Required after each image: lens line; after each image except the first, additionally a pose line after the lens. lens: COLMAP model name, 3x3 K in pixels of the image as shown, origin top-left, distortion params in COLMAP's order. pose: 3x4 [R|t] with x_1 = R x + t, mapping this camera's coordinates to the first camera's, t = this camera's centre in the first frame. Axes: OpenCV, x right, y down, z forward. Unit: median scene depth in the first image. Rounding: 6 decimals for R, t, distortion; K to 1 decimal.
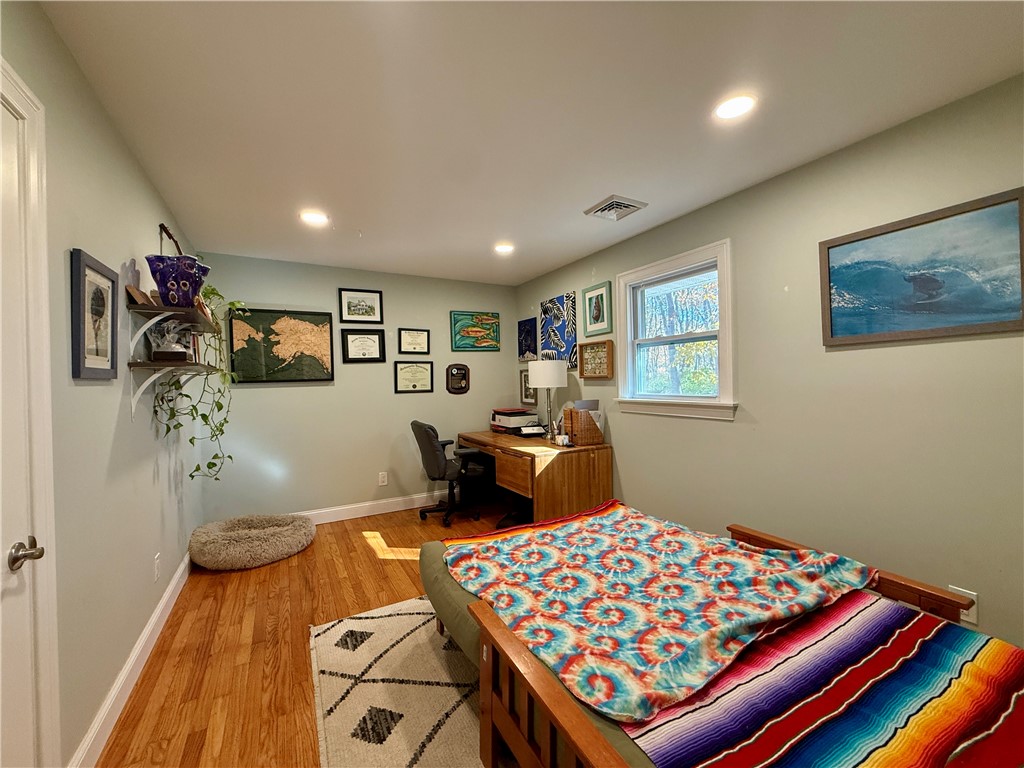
lens RADIAL K [[407.0, 0, 508.0], [0, 407.0, 384.7], [0, 0, 1]] dist [-0.002633, -0.000128]
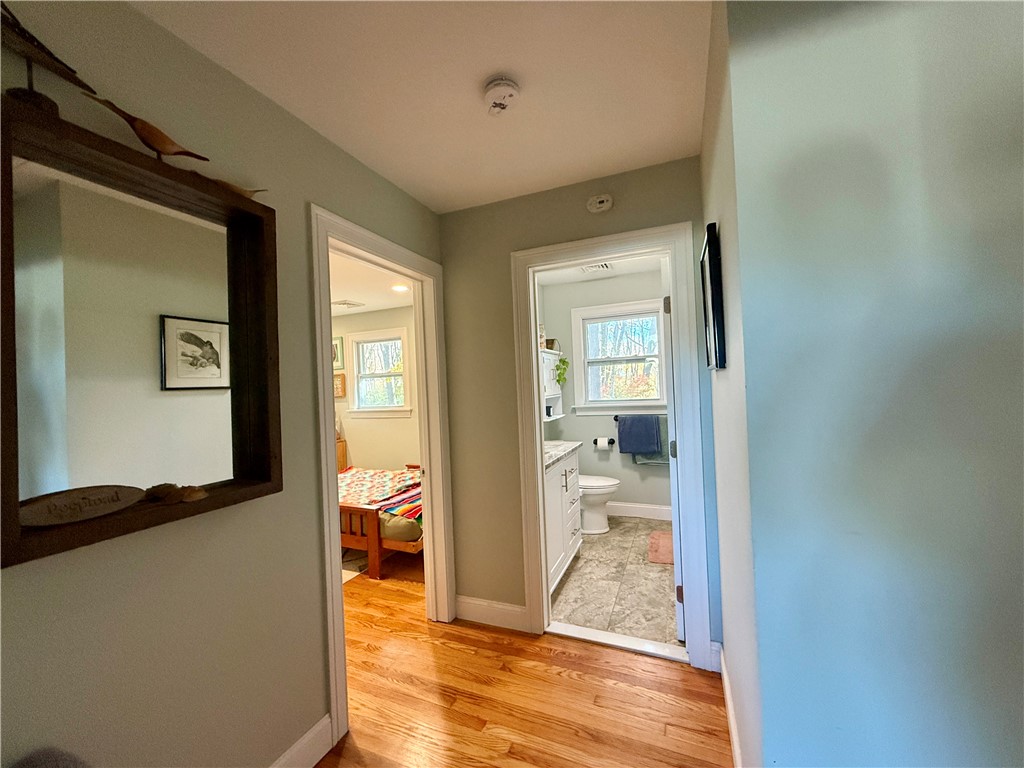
lens RADIAL K [[407.0, 0, 506.9], [0, 407.0, 385.6], [0, 0, 1]] dist [-0.002633, -0.000128]
pose [[0.786011, -0.014024, 0.618053, -0.306143], [0.031935, 0.999329, -0.017938, -0.016009], [-0.617387, 0.033837, 0.785931, -0.866039]]
